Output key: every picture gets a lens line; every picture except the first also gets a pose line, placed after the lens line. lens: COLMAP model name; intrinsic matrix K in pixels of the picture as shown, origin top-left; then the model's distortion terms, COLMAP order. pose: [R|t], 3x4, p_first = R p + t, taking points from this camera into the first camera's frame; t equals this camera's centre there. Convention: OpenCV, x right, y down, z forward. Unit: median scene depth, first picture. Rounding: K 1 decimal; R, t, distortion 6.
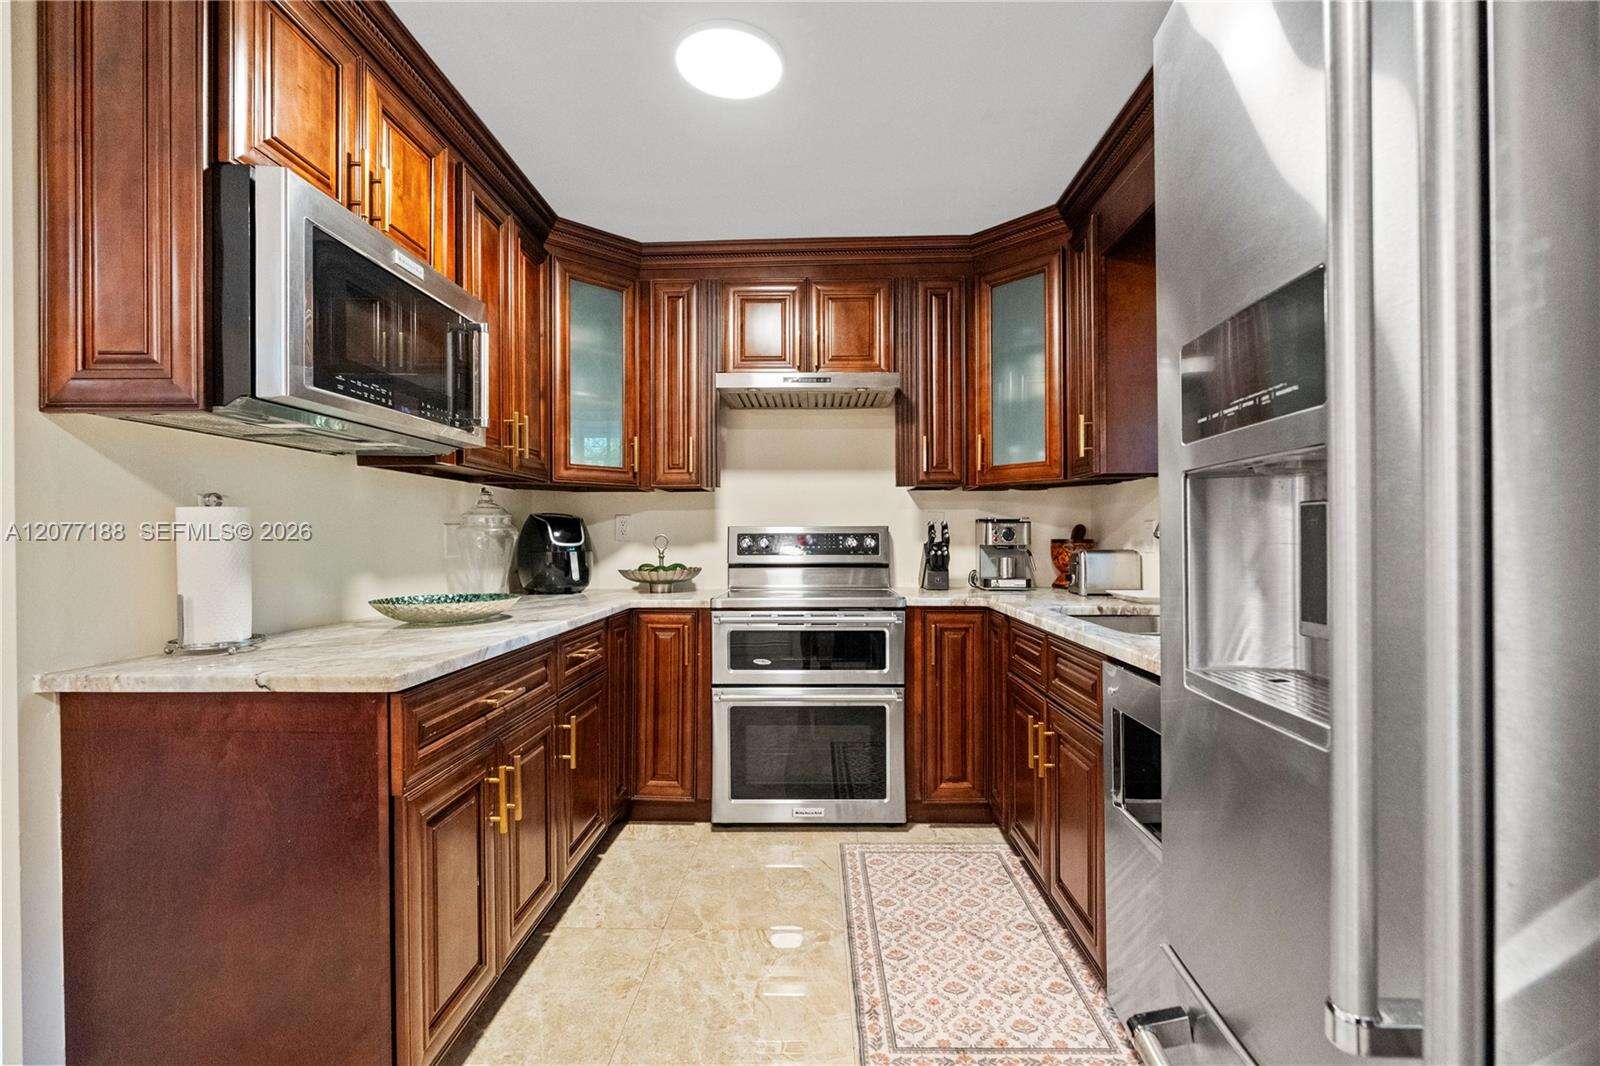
lens RADIAL K [[702.4, 0, 797.4], [0, 702.4, 539.3], [0, 0, 1]] dist [-0.006988, 0.000424]
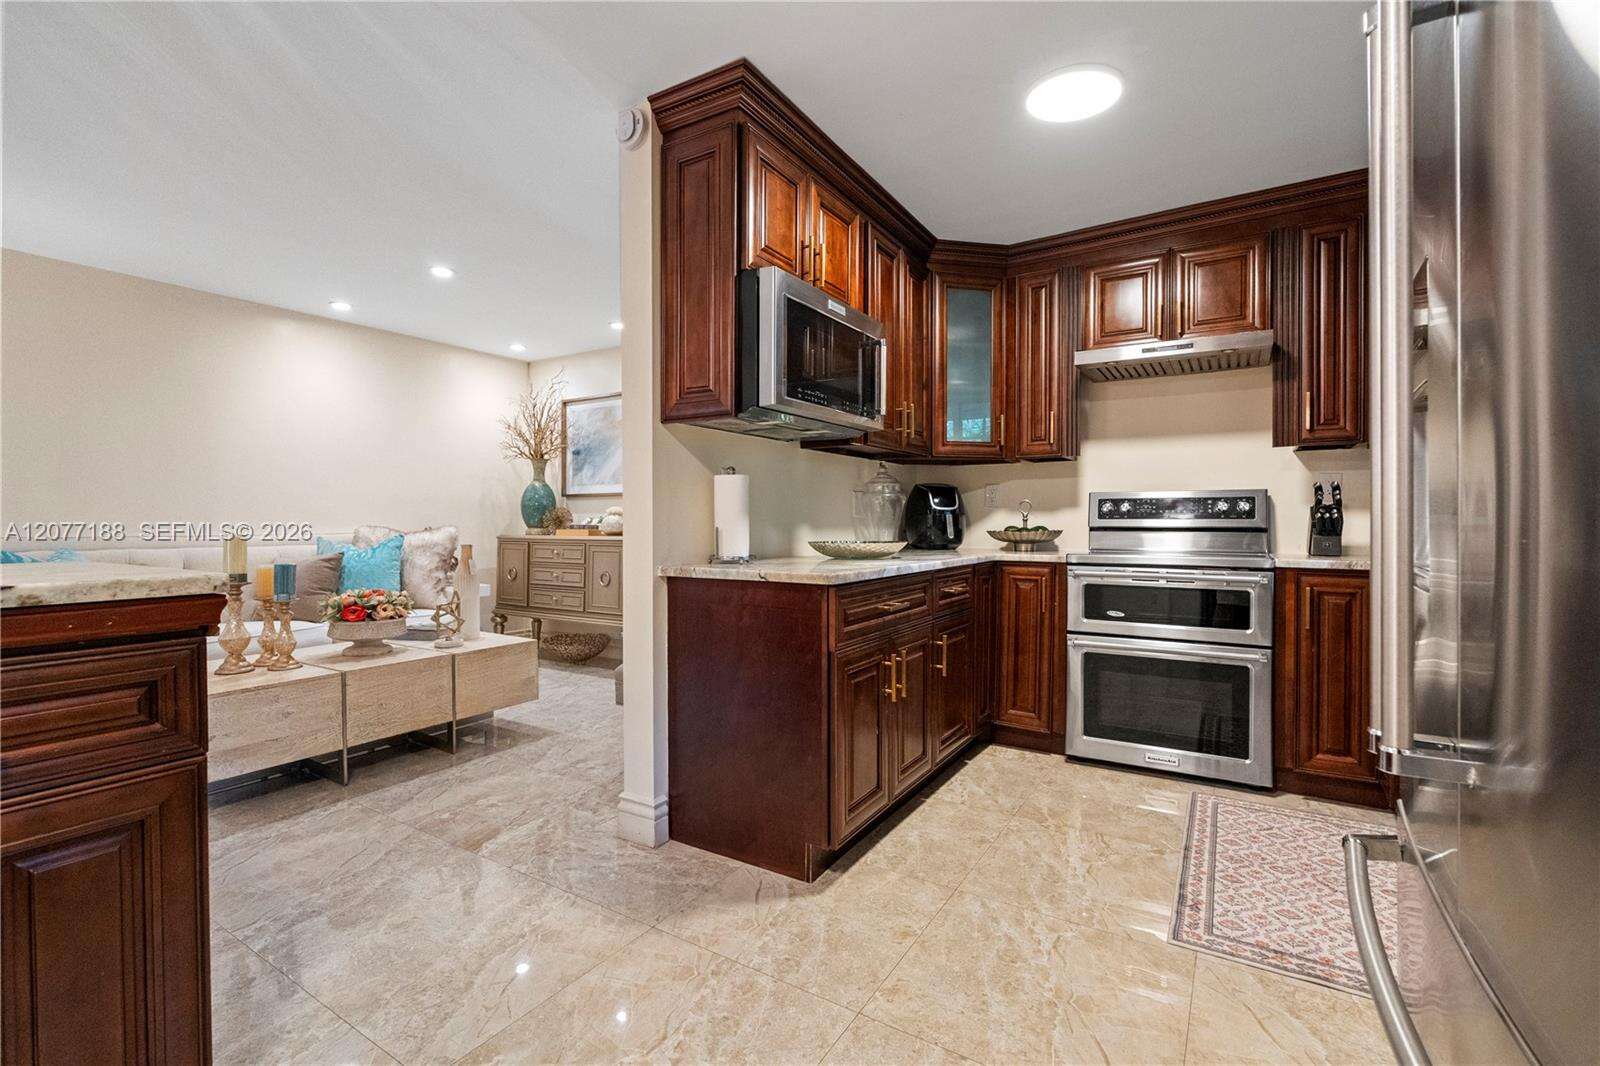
lens RADIAL K [[702.4, 0, 797.4], [0, 702.4, 539.3], [0, 0, 1]] dist [-0.006988, 0.000424]
pose [[0.861524, 0.016450, -0.507450, 0.074055], [-0.003329, 0.999636, 0.026755, 0.031377], [0.507706, -0.021361, 0.861266, -0.183548]]
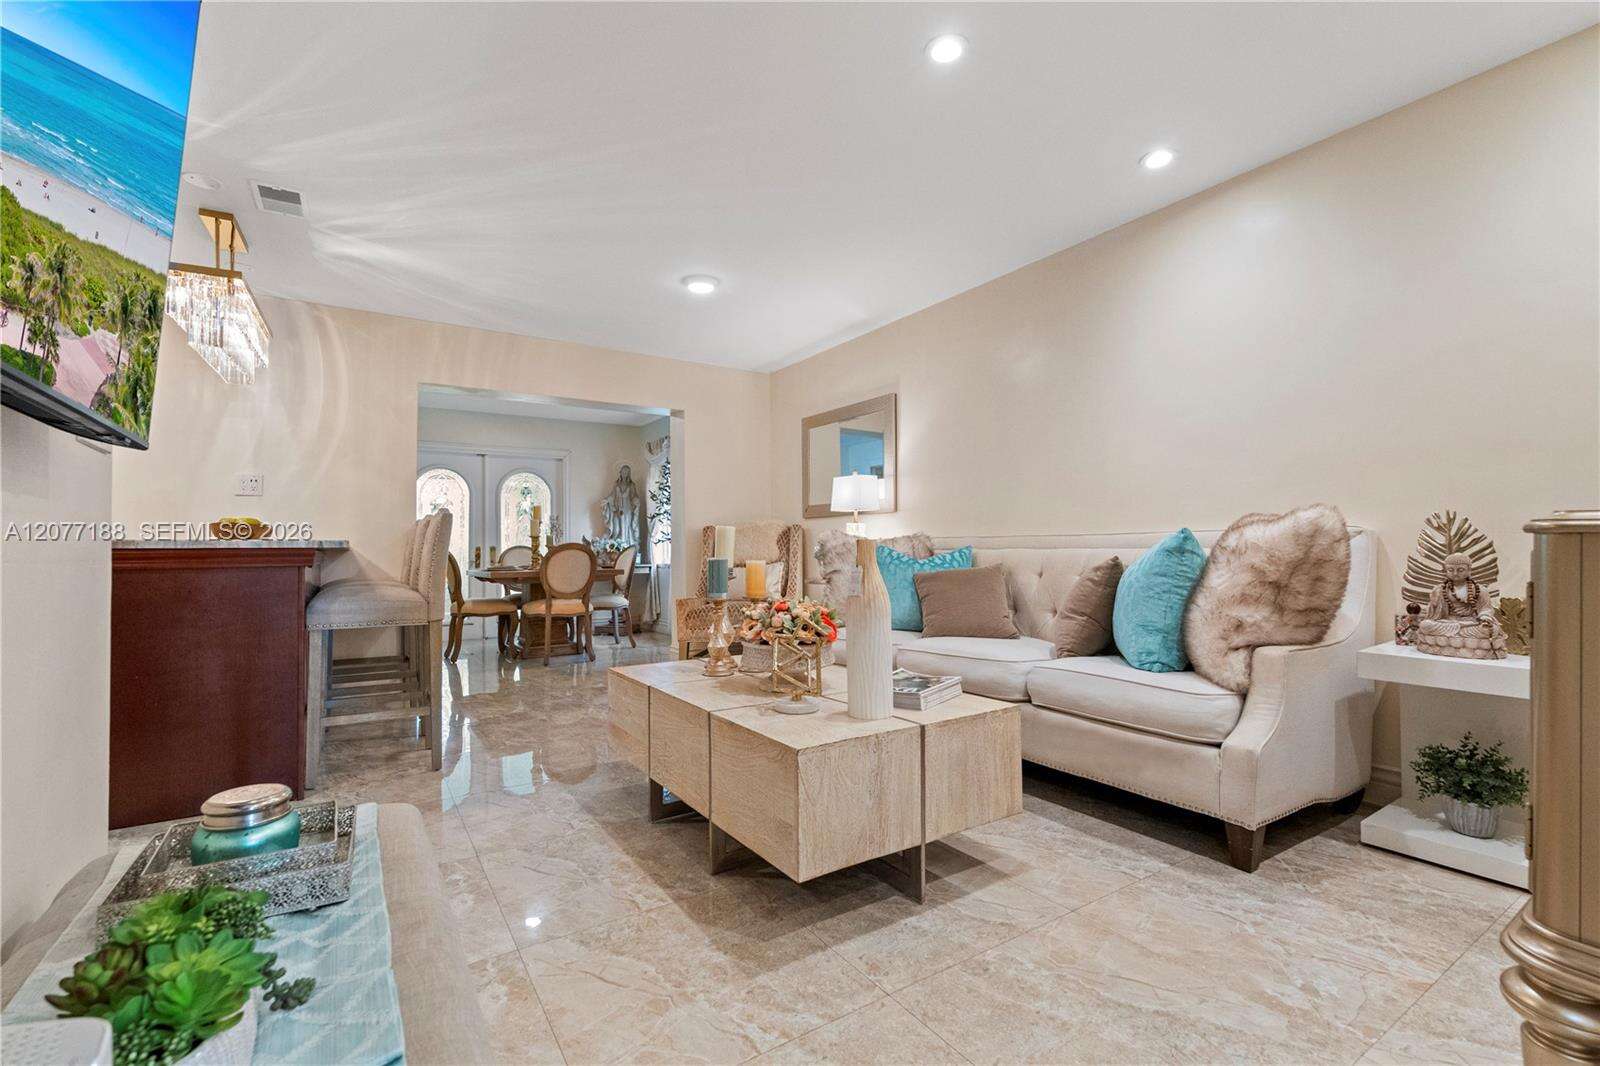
lens RADIAL K [[698.8, 0, 801.9], [0, 698.8, 538.1], [0, 0, 1]] dist [-0.007015, -0.000230]
pose [[-0.821547, 0.001151, -0.570140, -0.658627], [0.012712, 0.999786, -0.016299, 0.086084], [0.570000, -0.020638, -0.821386, 1.152339]]
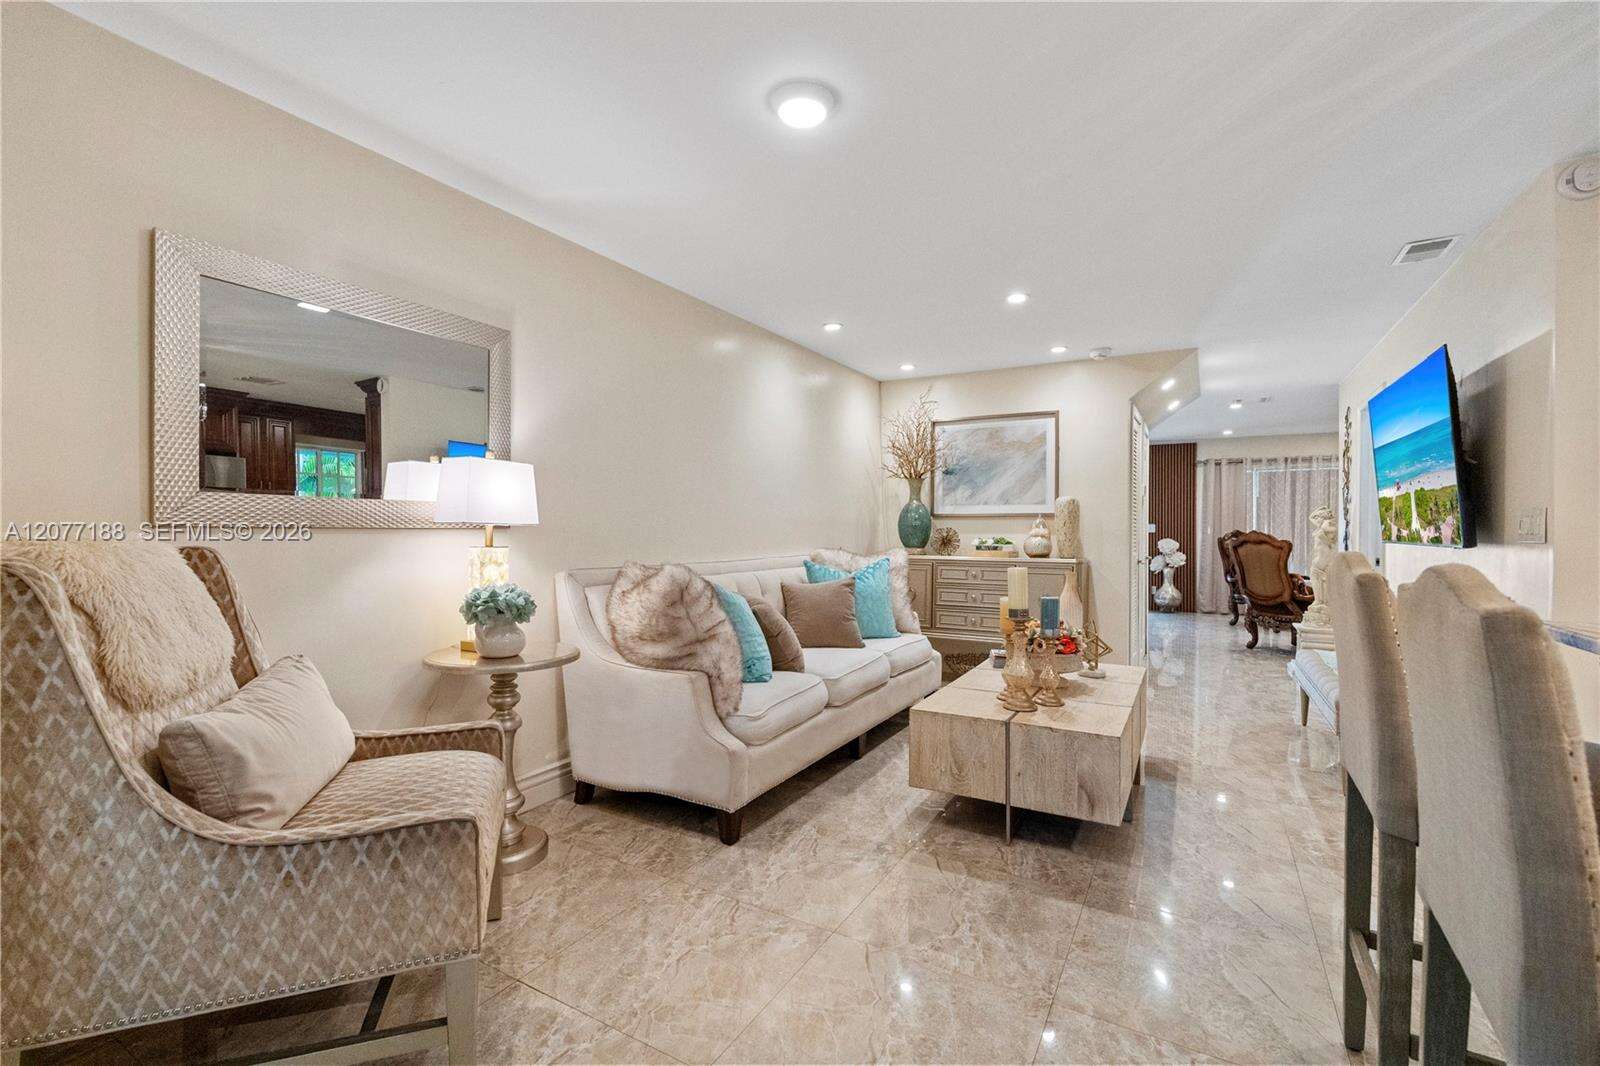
lens RADIAL K [[701.4, 0, 807.4], [0, 701.4, 531.4], [0, 0, 1]] dist [-0.006290, -0.000632]
pose [[0.882731, 0.011081, -0.469748, -0.933269], [-0.008697, 0.999936, 0.007245, -0.003982], [0.469799, -0.002310, 0.882771, -0.753858]]
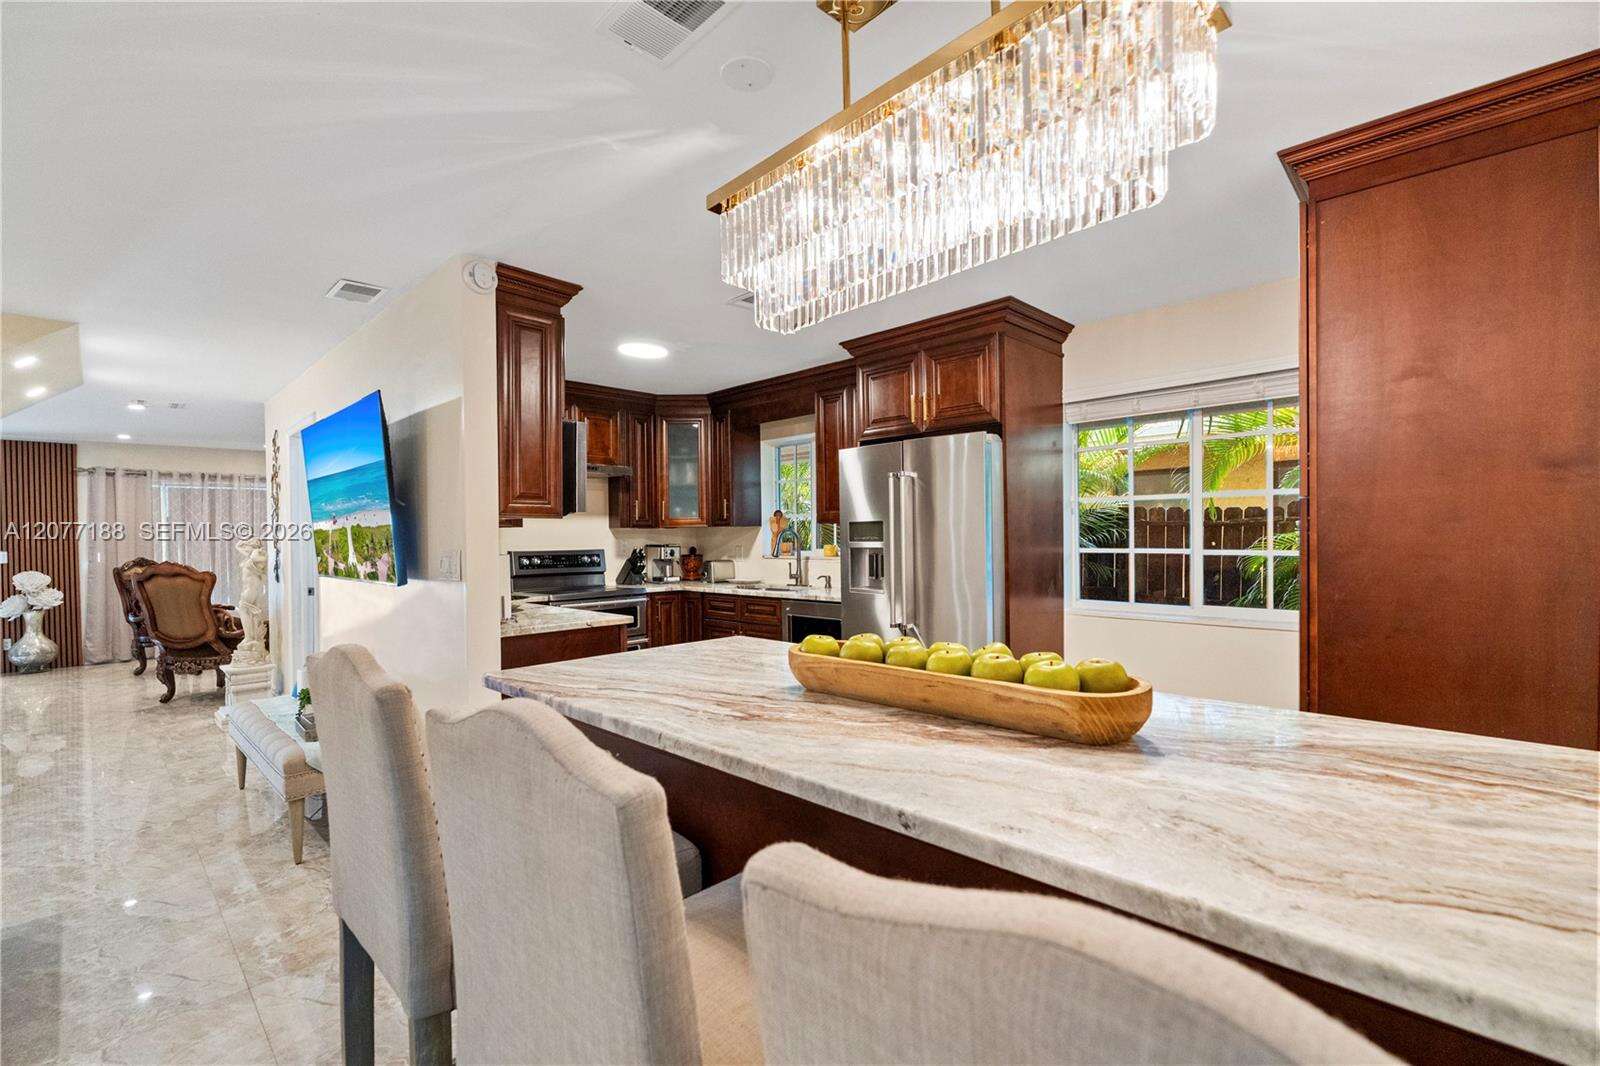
lens RADIAL K [[698.8, 0, 801.9], [0, 698.8, 538.1], [0, 0, 1]] dist [-0.007015, -0.000230]
pose [[0.677806, -0.007227, 0.735205, -0.936287], [0.012695, 0.999918, -0.001875, -0.043298], [-0.735131, 0.010605, 0.677842, -0.597369]]
